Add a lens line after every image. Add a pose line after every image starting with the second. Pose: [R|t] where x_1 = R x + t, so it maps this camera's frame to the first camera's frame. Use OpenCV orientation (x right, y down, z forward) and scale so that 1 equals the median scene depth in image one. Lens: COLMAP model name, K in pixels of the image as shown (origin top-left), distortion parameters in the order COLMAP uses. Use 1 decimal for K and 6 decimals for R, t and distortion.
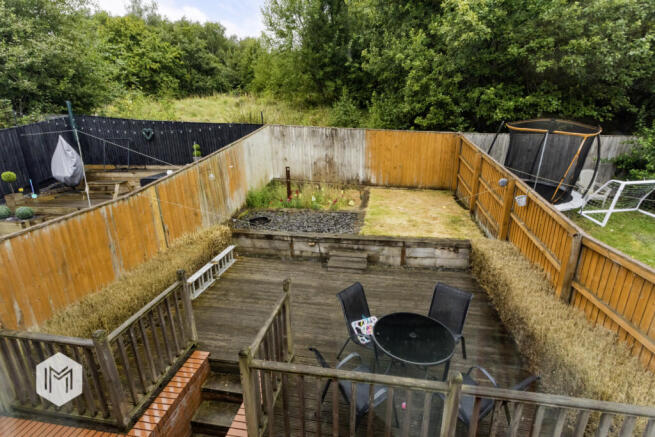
lens RADIAL K [[311.1, 0, 327.5], [0, 311.1, 218.5], [0, 0, 1]] dist [0.001423, 0.000322]
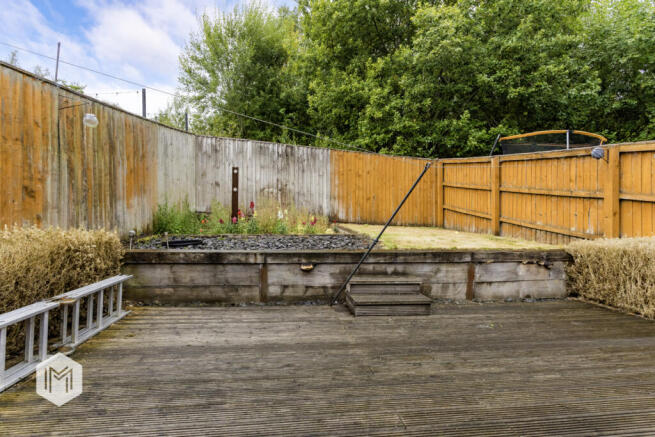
lens RADIAL K [[311.1, 0, 327.5], [0, 311.1, 218.5], [0, 0, 1]] dist [0.001423, 0.000322]
pose [[0.952829, 0.025237, 0.302458, -0.165683], [0.065655, 0.955803, -0.286585, 0.145533], [-0.296323, 0.292924, 0.909059, 0.494376]]
